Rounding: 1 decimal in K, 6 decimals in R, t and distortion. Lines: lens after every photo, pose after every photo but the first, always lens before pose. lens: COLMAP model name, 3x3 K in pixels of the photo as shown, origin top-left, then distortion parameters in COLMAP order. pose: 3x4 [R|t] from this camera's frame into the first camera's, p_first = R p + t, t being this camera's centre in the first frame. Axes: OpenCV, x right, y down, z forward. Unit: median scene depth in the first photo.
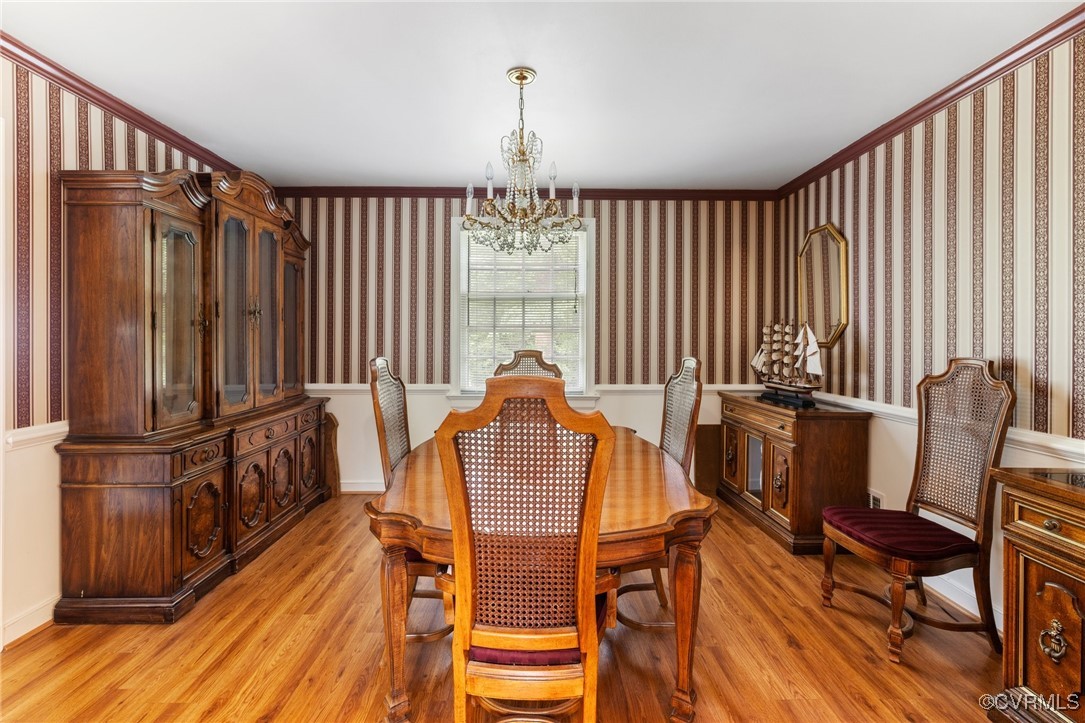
lens RADIAL K [[475.0, 0, 542.5], [0, 475.0, 361.5], [0, 0, 1]] dist [-0.001379, 0.000064]
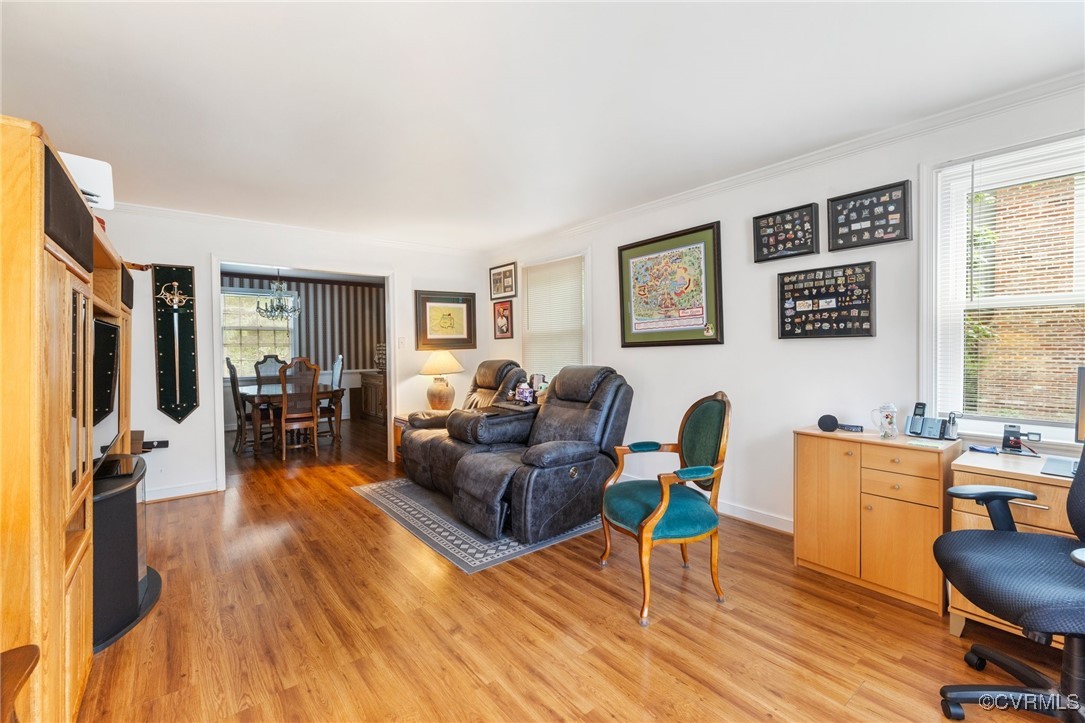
lens RADIAL K [[467.6, 0, 536.6], [0, 467.6, 363.6], [0, 0, 1]] dist [0.000447, 0.000329]
pose [[0.802825, -0.034317, 0.595226, -0.283619], [0.046555, 0.998902, -0.005203, 0.074551], [-0.594394, 0.031888, 0.803542, -1.319568]]
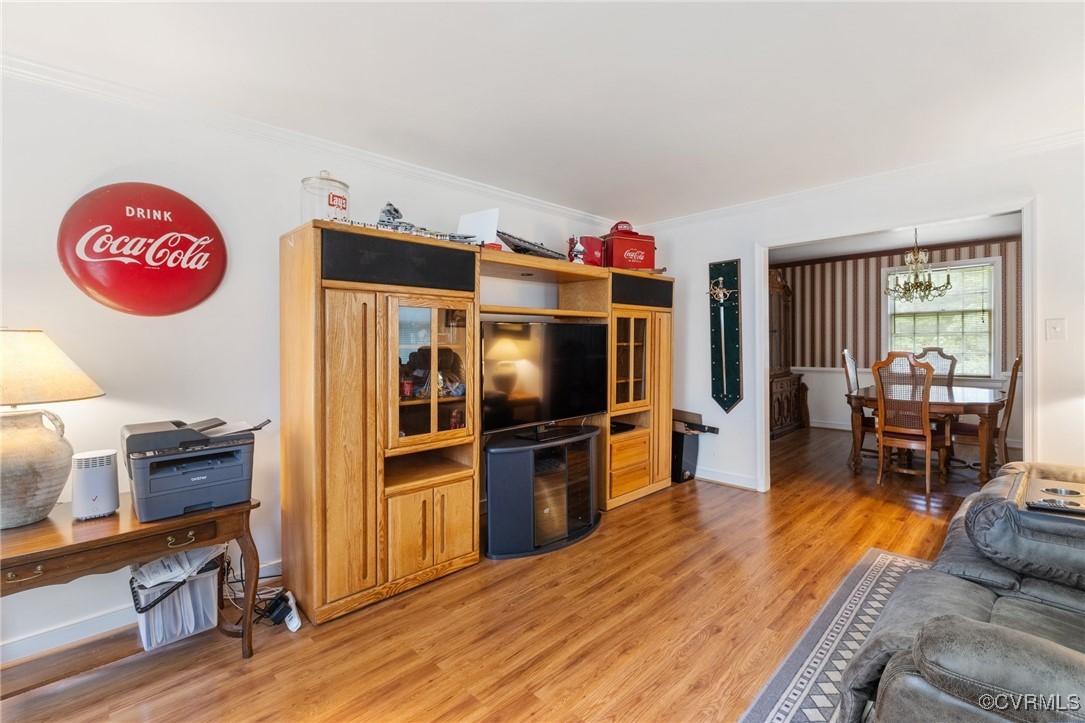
lens RADIAL K [[479.0, 0, 538.3], [0, 479.0, 344.0], [0, 0, 1]] dist [-0.001261, 0.000588]
pose [[0.679098, -0.015320, -0.733888, 0.233046], [-0.023889, 0.998791, -0.042956, 0.063294], [0.733659, 0.046703, 0.677911, -1.068244]]
